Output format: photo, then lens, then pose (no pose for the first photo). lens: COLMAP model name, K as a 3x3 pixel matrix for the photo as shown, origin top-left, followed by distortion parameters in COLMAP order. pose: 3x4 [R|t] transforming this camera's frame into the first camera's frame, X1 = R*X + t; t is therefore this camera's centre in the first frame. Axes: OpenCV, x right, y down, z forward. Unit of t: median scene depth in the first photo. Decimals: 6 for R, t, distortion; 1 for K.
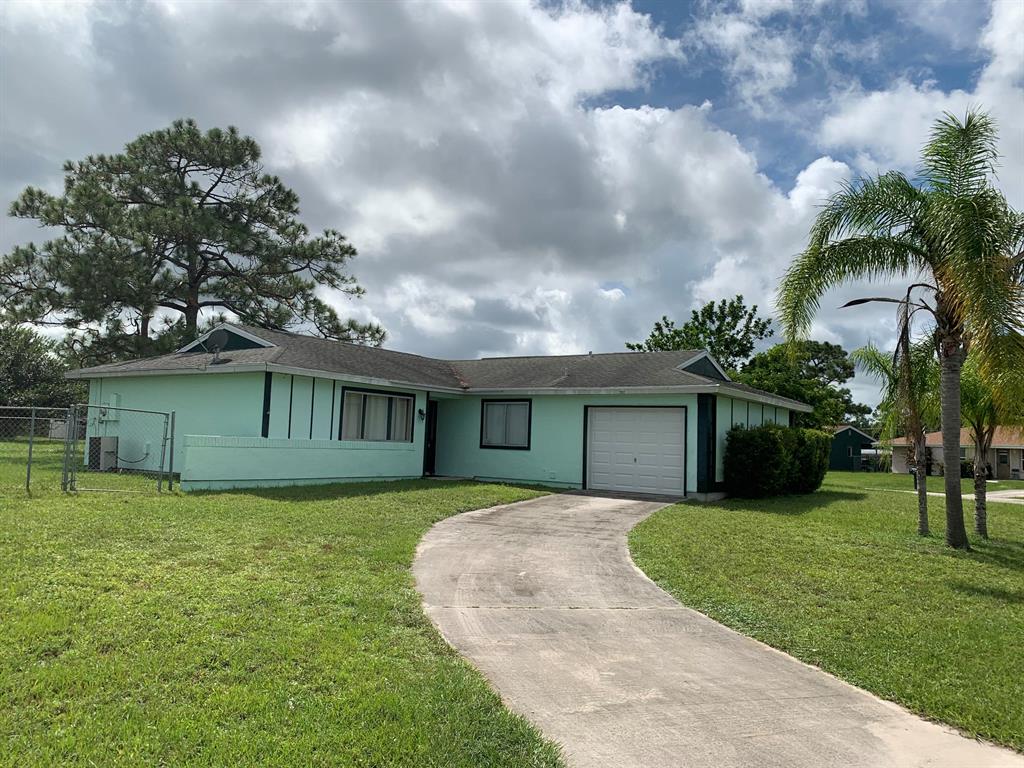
lens RADIAL K [[793.4, 0, 505.2], [0, 793.4, 385.2], [0, 0, 1]] dist [0.030428, -0.005162]
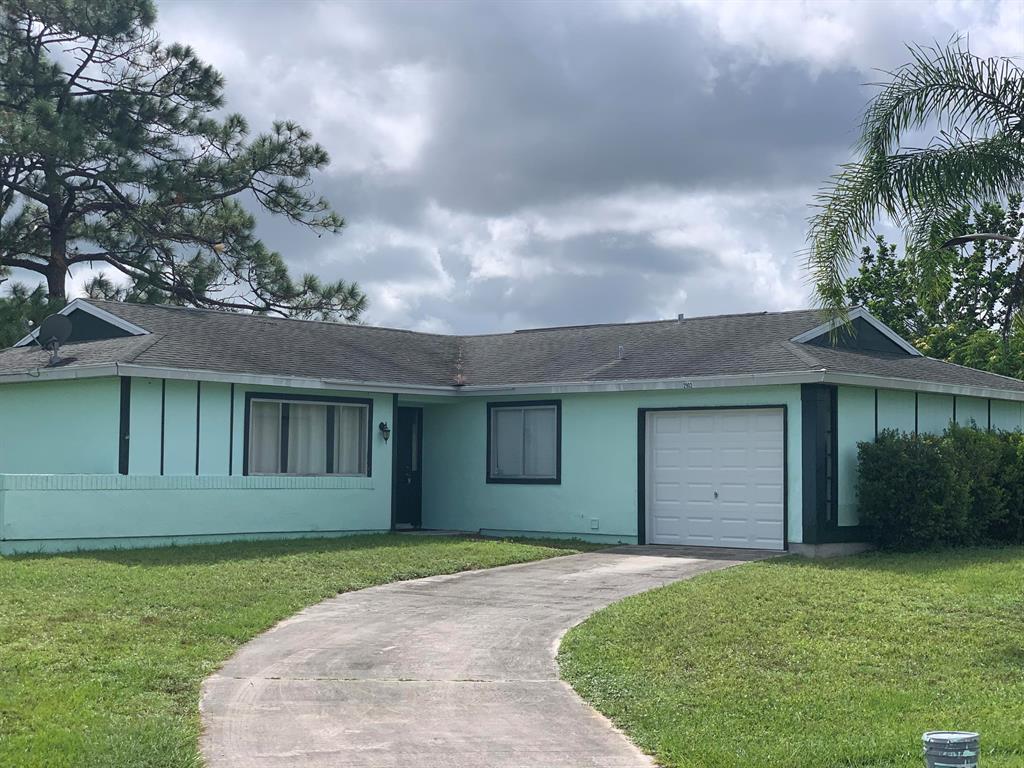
lens RADIAL K [[1559.0, 0, 512.0], [0, 1559.0, 384.0], [0, 0, 1]] dist [-0.033870, 0.580939]
pose [[0.988948, -0.035380, -0.143979, 0.163789], [0.037195, 0.999259, 0.009935, -0.008280], [0.143520, -0.015181, 0.989531, -0.190601]]
